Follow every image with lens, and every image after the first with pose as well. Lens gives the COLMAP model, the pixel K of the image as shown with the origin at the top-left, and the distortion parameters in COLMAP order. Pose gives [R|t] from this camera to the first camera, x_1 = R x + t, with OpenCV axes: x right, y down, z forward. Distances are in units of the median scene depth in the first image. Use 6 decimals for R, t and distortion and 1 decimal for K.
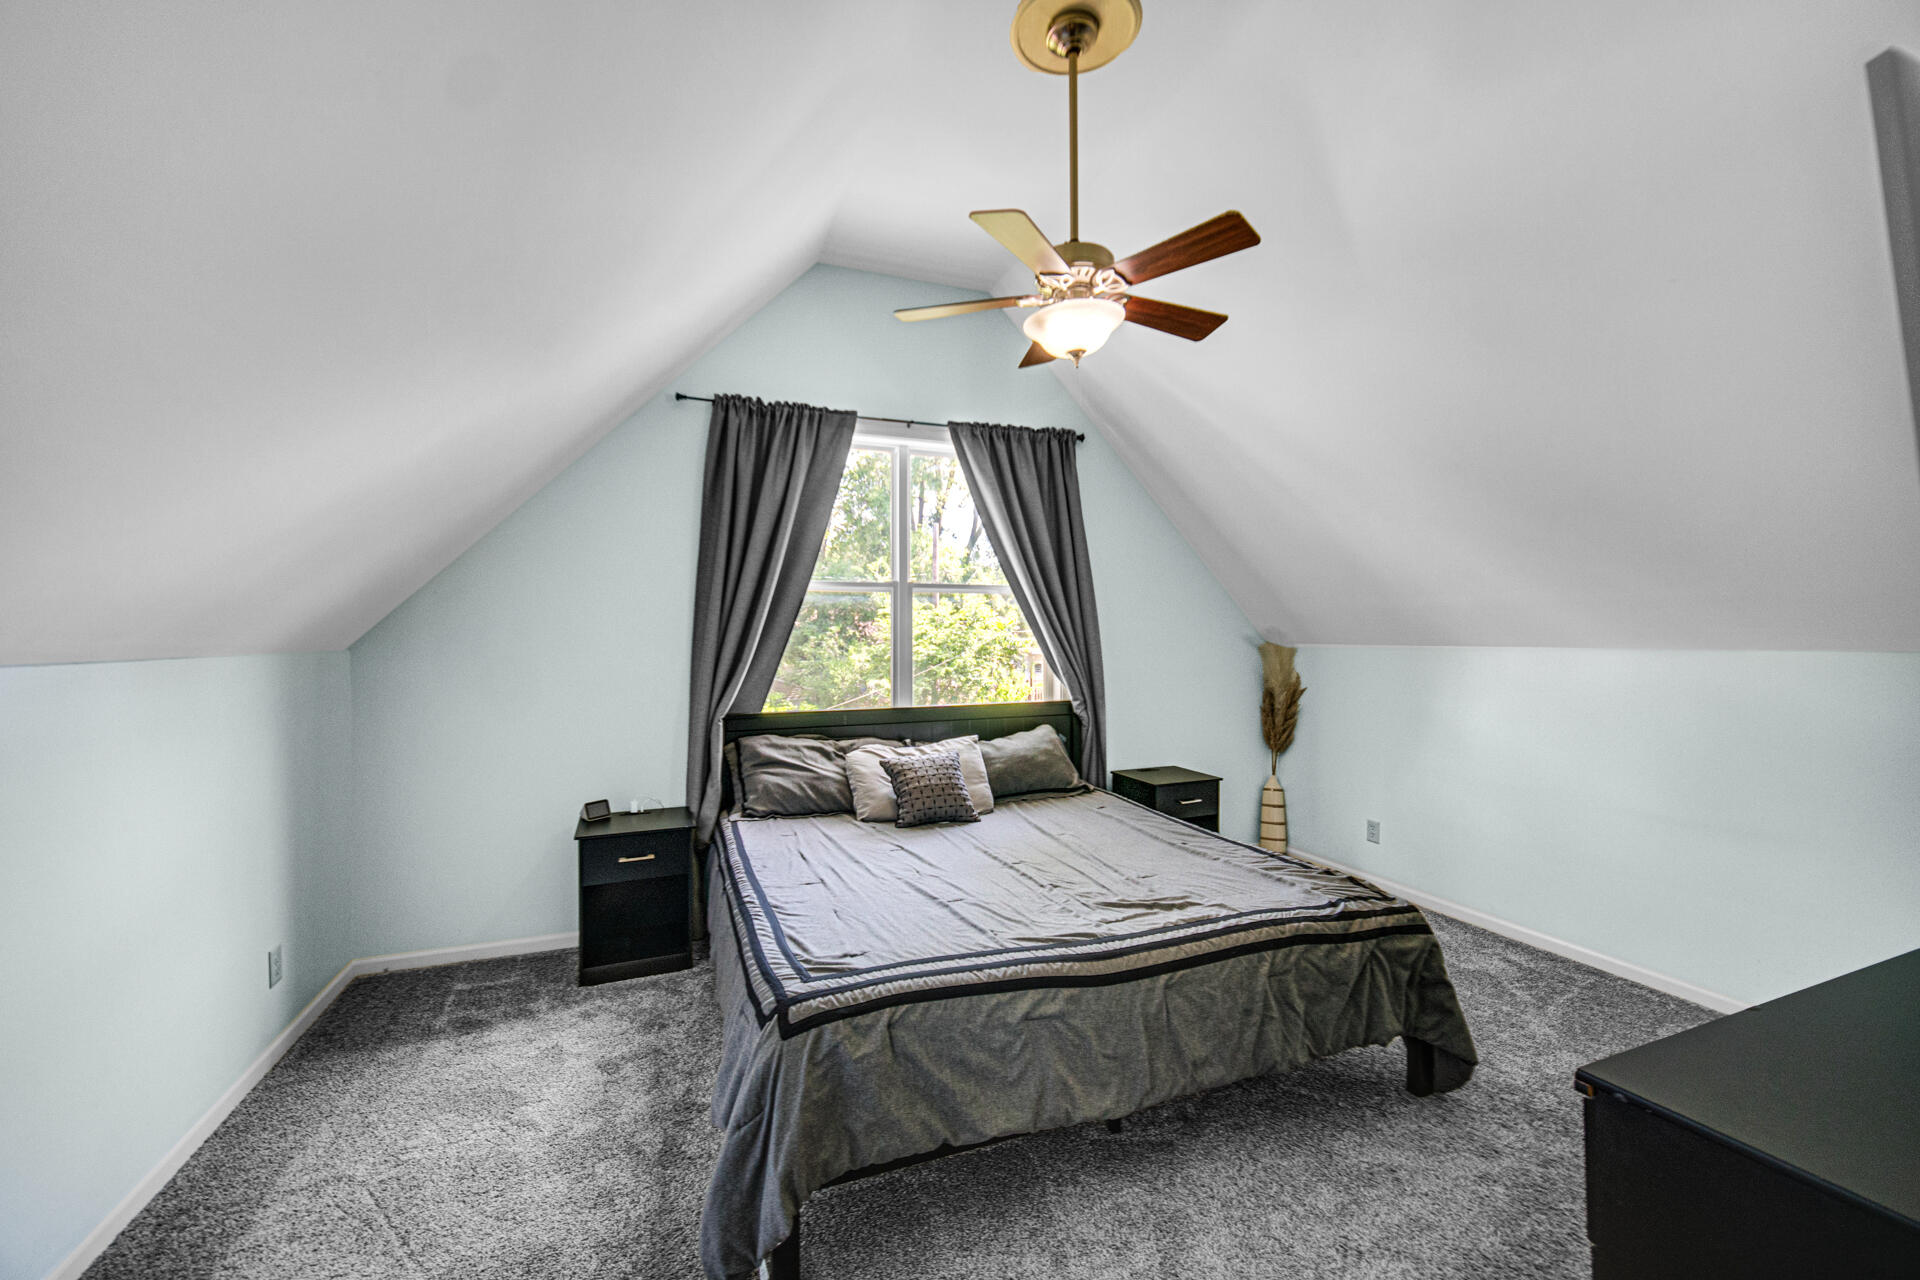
lens RADIAL K [[751.0, 0, 956.0], [0, 751.0, 631.7], [0, 0, 1]] dist [0.000025, 0.000031]
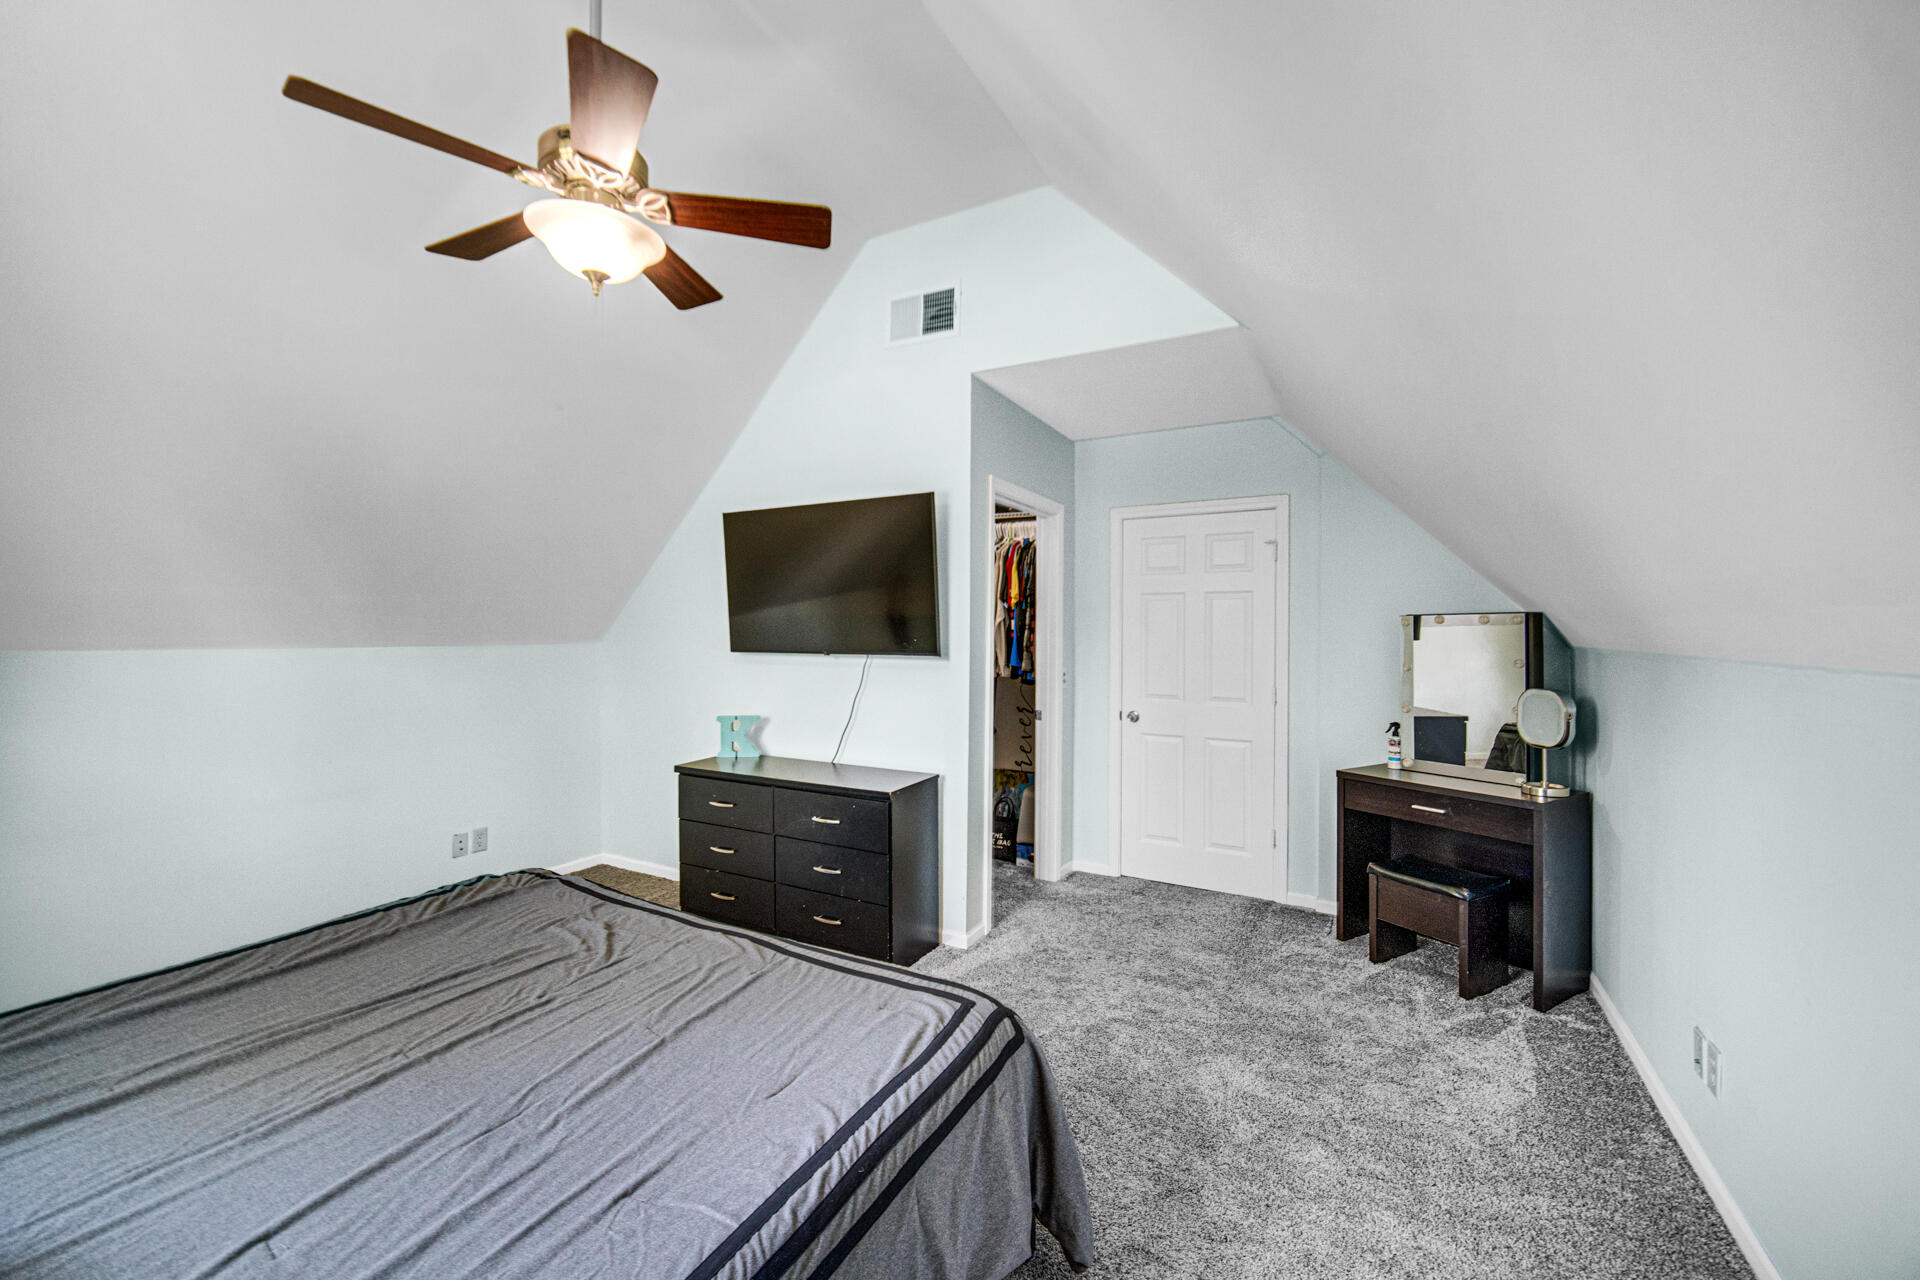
lens RADIAL K [[751.0, 0, 956.0], [0, 751.0, 631.7], [0, 0, 1]] dist [0.000025, 0.000031]
pose [[-0.638498, 0.002452, 0.769619, -0.631794], [-0.005311, 0.999957, -0.007593, 0.004308], [-0.769605, -0.008935, -0.638458, 1.120390]]
